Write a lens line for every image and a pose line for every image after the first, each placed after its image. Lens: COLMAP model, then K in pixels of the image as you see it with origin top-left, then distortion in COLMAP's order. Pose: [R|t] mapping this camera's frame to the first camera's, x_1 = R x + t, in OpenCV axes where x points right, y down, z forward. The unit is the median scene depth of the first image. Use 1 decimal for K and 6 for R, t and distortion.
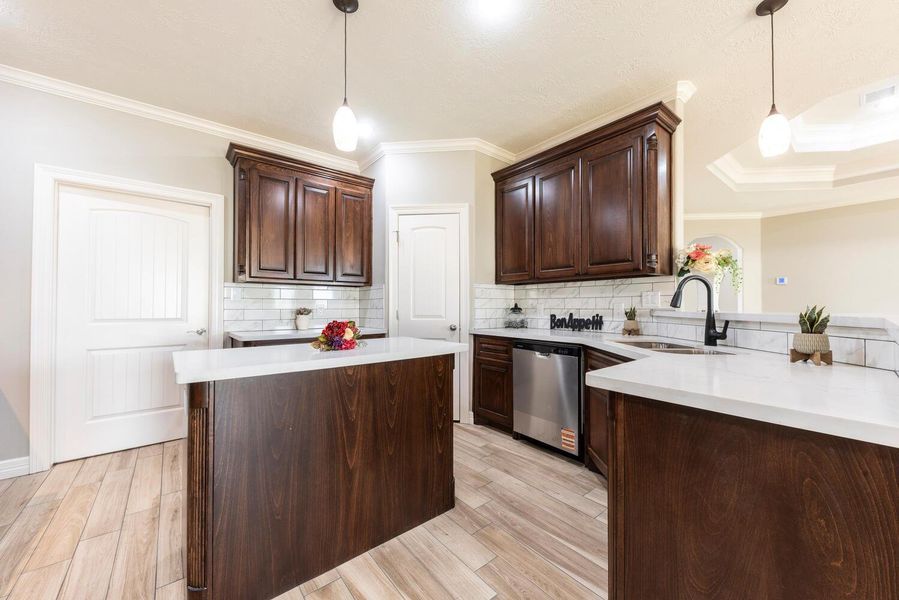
lens RADIAL K [[342.6, 0, 452.3], [0, 342.6, 303.1], [0, 0, 1]] dist [0.000141, 0.000045]
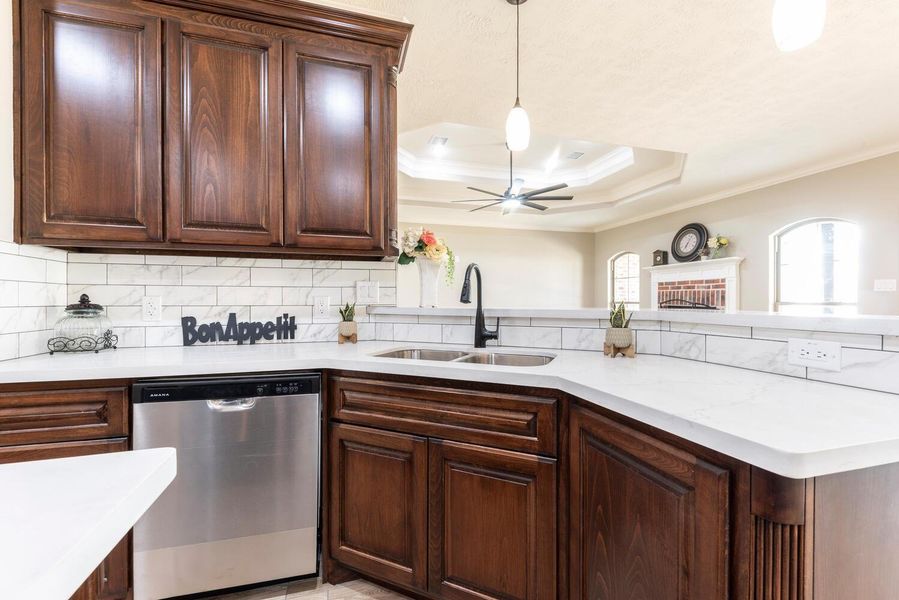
lens RADIAL K [[376.1, 0, 452.2], [0, 376.1, 303.3], [0, 0, 1]] dist [0.002869, 0.000223]
pose [[0.384637, -0.005467, 0.923052, -0.086396], [-0.009357, 0.999908, 0.009822, 0.003691], [-0.923021, -0.012415, 0.384550, 0.455098]]
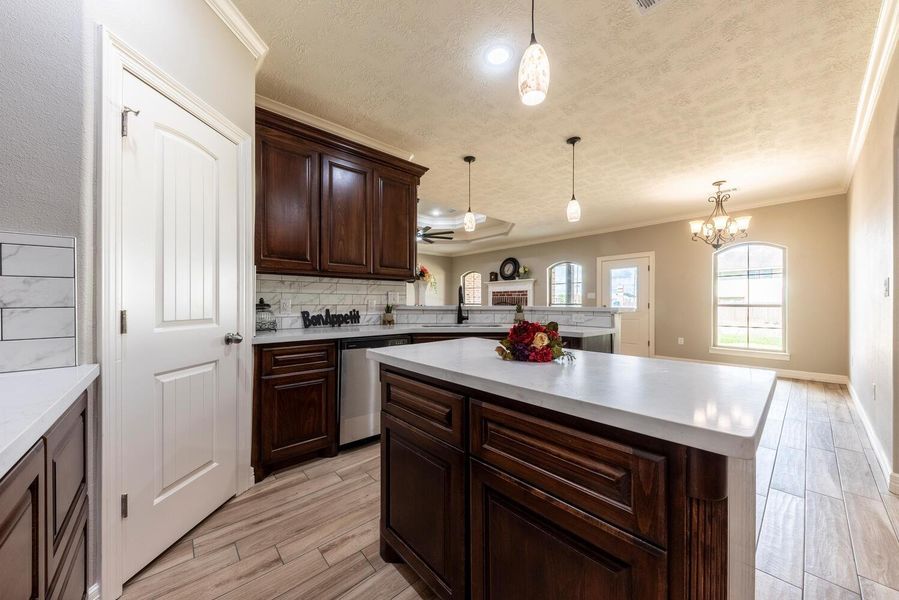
lens RADIAL K [[320.6, 0, 451.8], [0, 320.6, 303.1], [0, 0, 1]] dist [0.000127, 0.000012]
pose [[-0.053504, 0.000037, 0.998568, -0.618255], [-0.011714, 0.999931, -0.000665, 0.008588], [-0.998499, -0.011732, -0.053499, 0.729695]]
